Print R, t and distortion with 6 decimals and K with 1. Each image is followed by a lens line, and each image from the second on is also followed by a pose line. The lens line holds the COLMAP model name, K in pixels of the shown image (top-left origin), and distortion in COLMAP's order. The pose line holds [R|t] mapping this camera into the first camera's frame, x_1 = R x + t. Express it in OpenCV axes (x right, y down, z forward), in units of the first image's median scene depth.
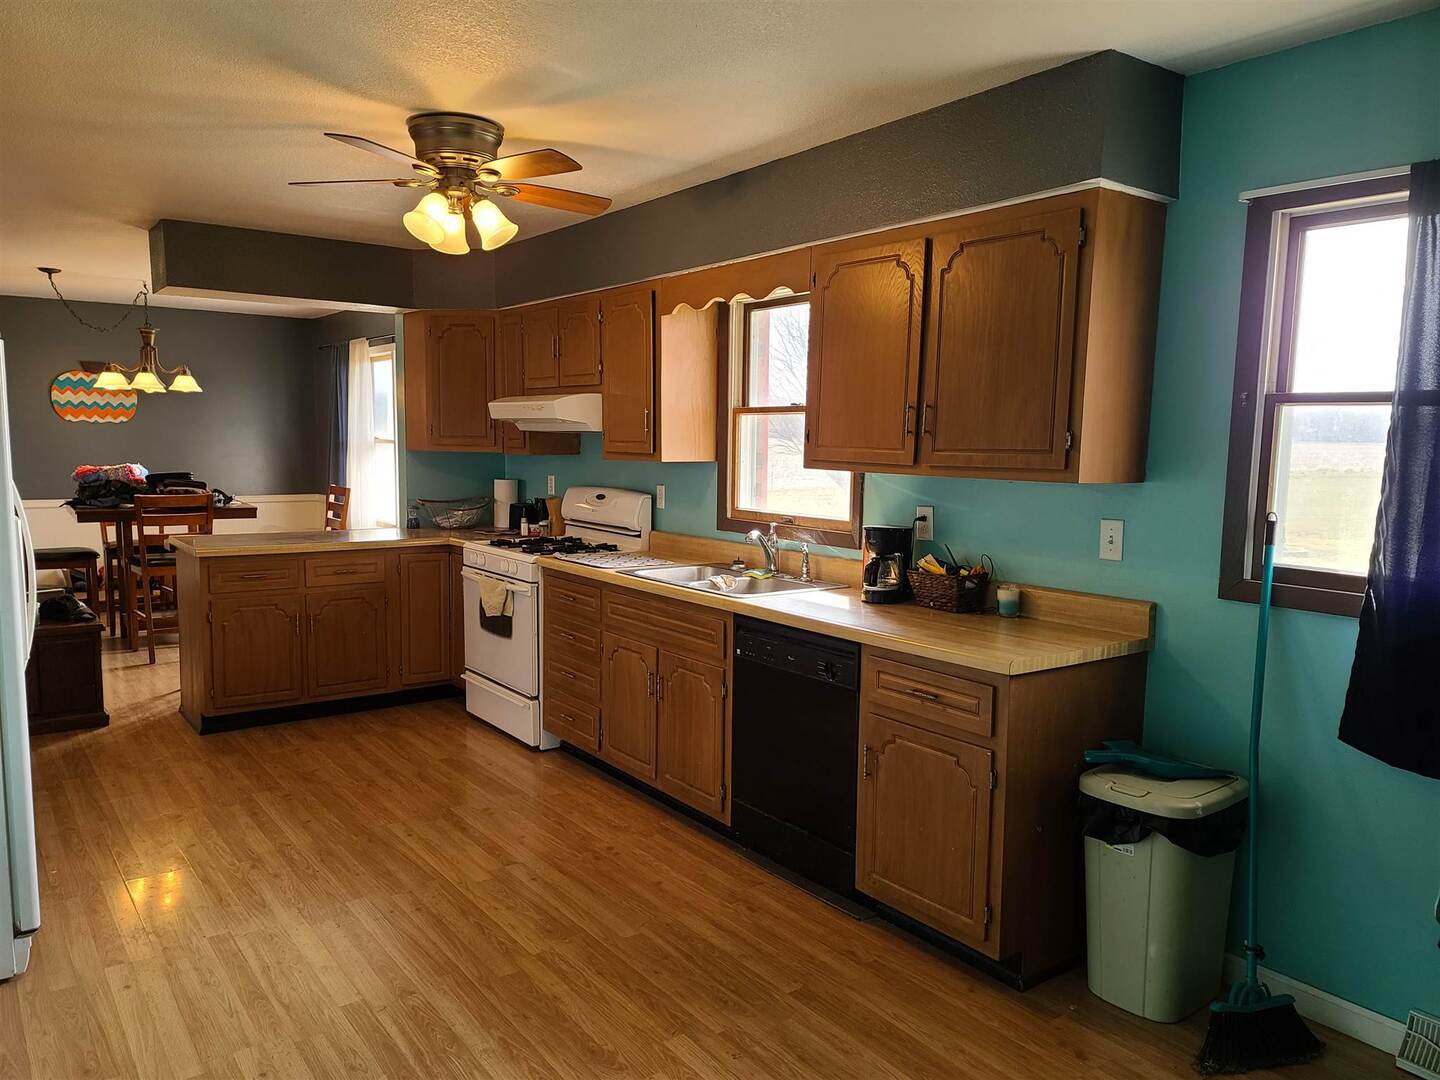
lens RADIAL K [[1086.7, 0, 719.1], [0, 1086.7, 554.6], [0, 0, 1]] dist [0.053898, 0.003689]
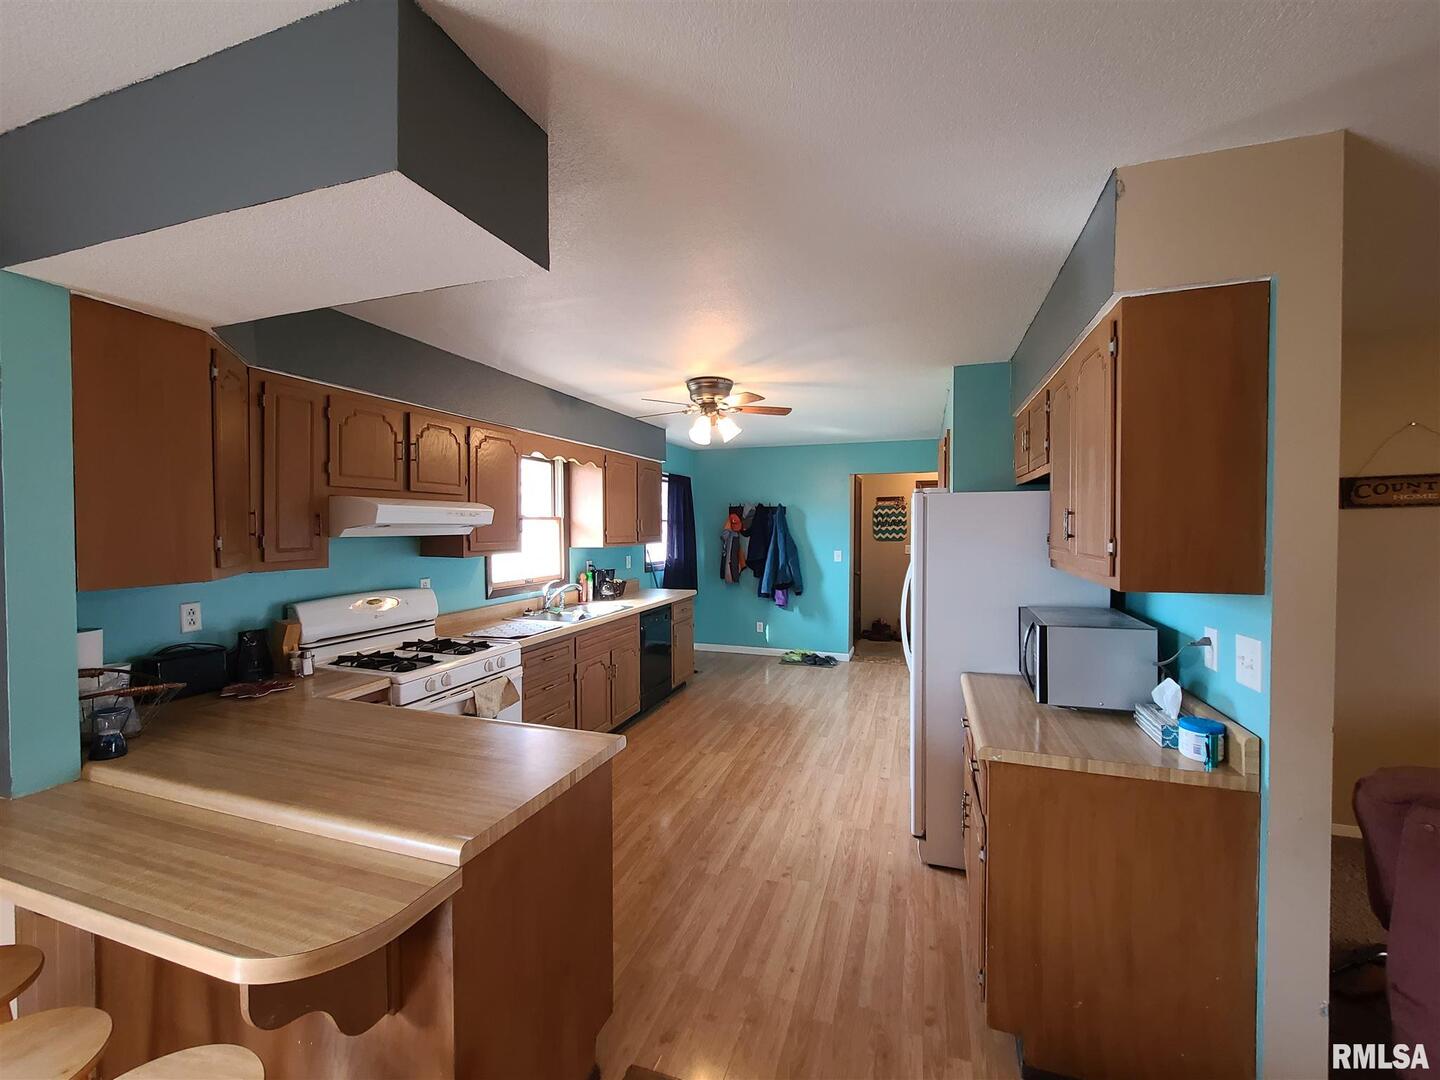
lens RADIAL K [[588.8, 0, 715.1], [0, 588.8, 529.8], [0, 0, 1]] dist [-0.002121, 0.000140]
pose [[-0.572924, -0.016761, 0.819437, -1.079185], [0.086648, 0.992949, 0.080892, -0.202701], [-0.815015, 0.117348, -0.567433, 1.560310]]
